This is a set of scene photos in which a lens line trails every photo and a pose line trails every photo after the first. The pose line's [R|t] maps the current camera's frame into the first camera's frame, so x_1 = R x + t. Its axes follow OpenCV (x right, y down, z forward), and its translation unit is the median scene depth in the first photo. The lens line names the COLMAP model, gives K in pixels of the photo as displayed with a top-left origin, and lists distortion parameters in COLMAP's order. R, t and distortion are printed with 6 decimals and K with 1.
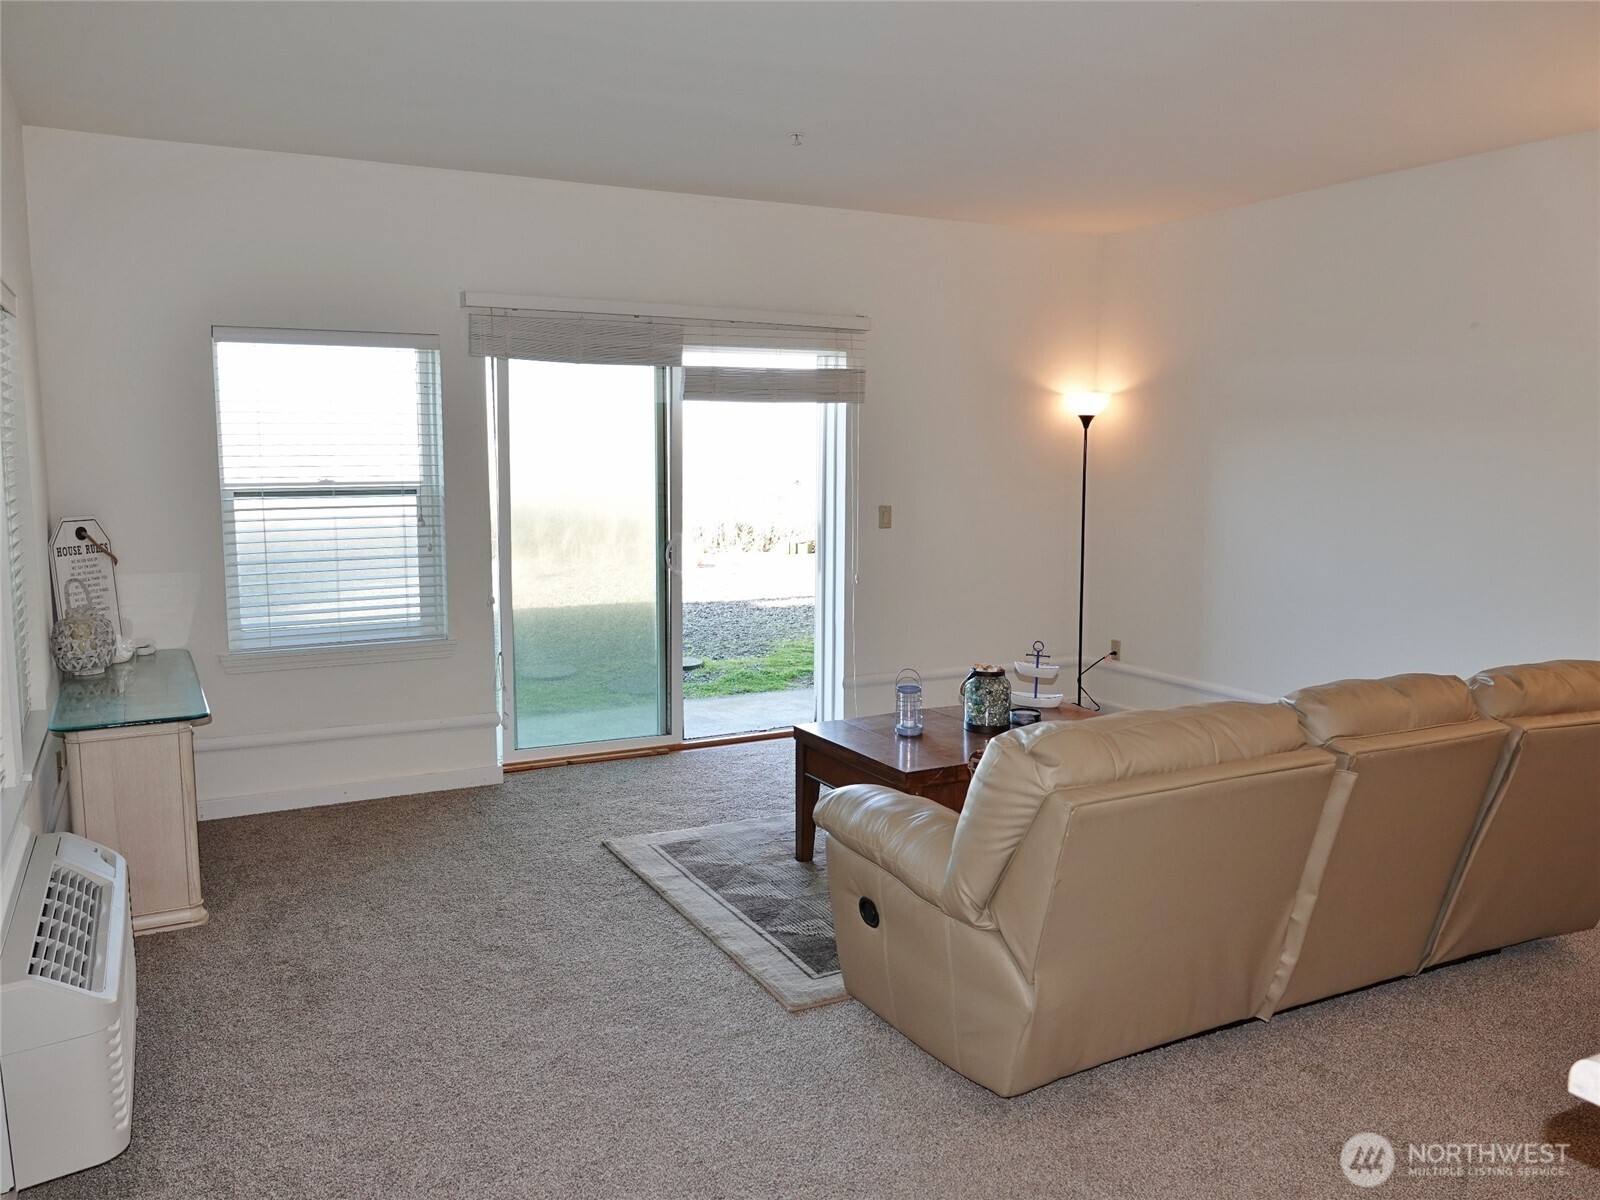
lens RADIAL K [[1251.2, 0, 796.8], [0, 1251.2, 599.0], [0, 0, 1]] dist [0.002711, 0.007002]
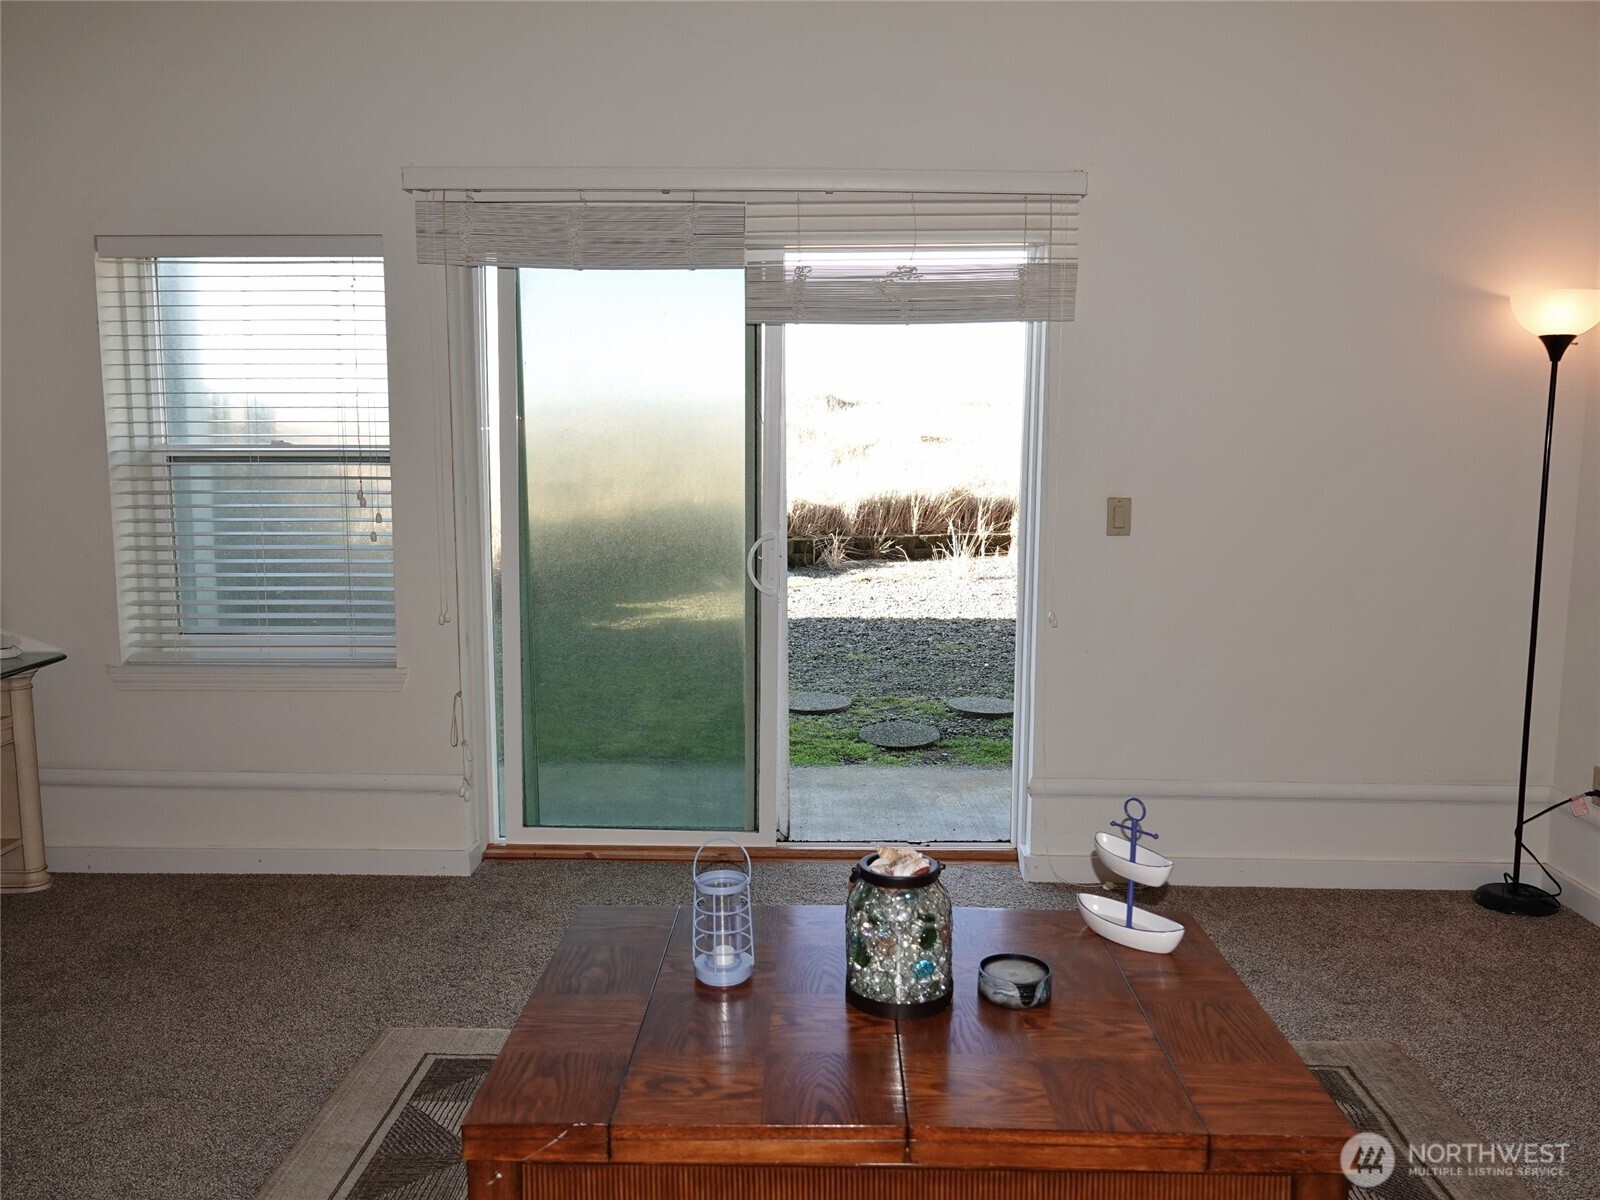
lens RADIAL K [[1251.2, 0, 802.2], [0, 1251.2, 601.2], [0, 0, 1]] dist [0.002711, 0.007002]
pose [[0.878513, 0.063861, -0.473430, 0.236681], [-0.060733, 0.997914, 0.021910, -0.031439], [0.473842, 0.009504, 0.880559, 0.438439]]
